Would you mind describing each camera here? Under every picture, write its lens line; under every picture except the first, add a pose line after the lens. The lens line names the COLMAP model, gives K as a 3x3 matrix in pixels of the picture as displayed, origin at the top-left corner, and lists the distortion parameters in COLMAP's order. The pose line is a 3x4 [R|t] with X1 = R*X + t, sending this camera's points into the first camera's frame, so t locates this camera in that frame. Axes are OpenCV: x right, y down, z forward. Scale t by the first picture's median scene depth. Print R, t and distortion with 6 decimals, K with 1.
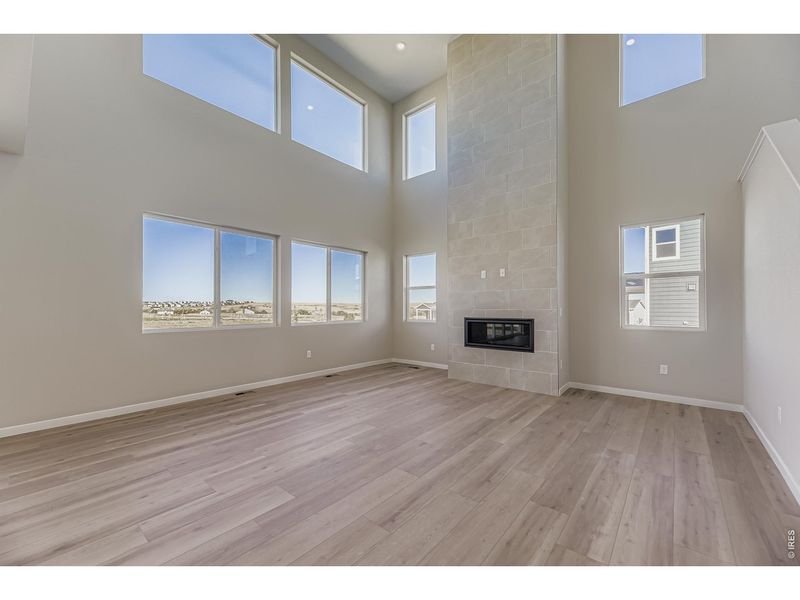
lens RADIAL K [[327.8, 0, 391.8], [0, 327.8, 304.7], [0, 0, 1]] dist [0.011226, -0.001910]
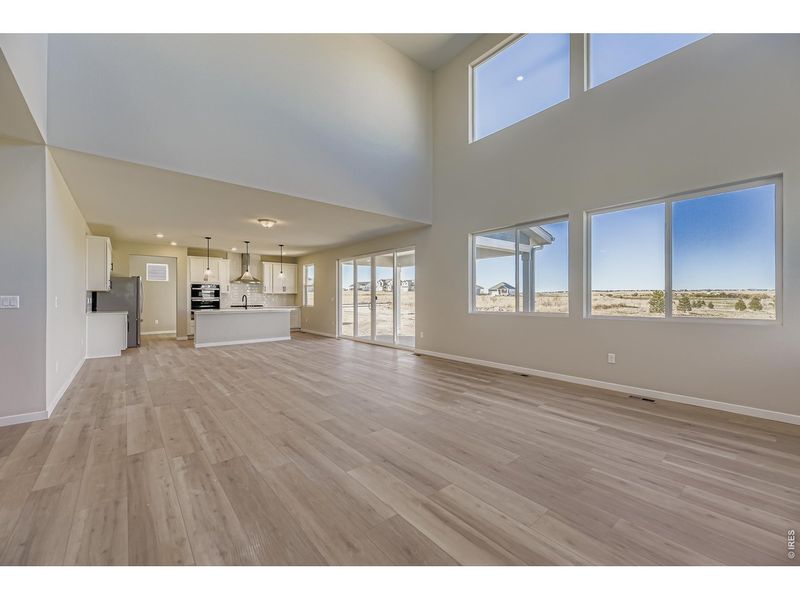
lens RADIAL K [[327.8, 0, 402.3], [0, 327.8, 296.1], [0, 0, 1]] dist [0.011226, -0.001910]
pose [[-0.156916, -0.000955, -0.987611, 1.061248], [0.009836, 0.999948, -0.002530, 0.013736], [0.987563, -0.010112, -0.156898, 1.231108]]
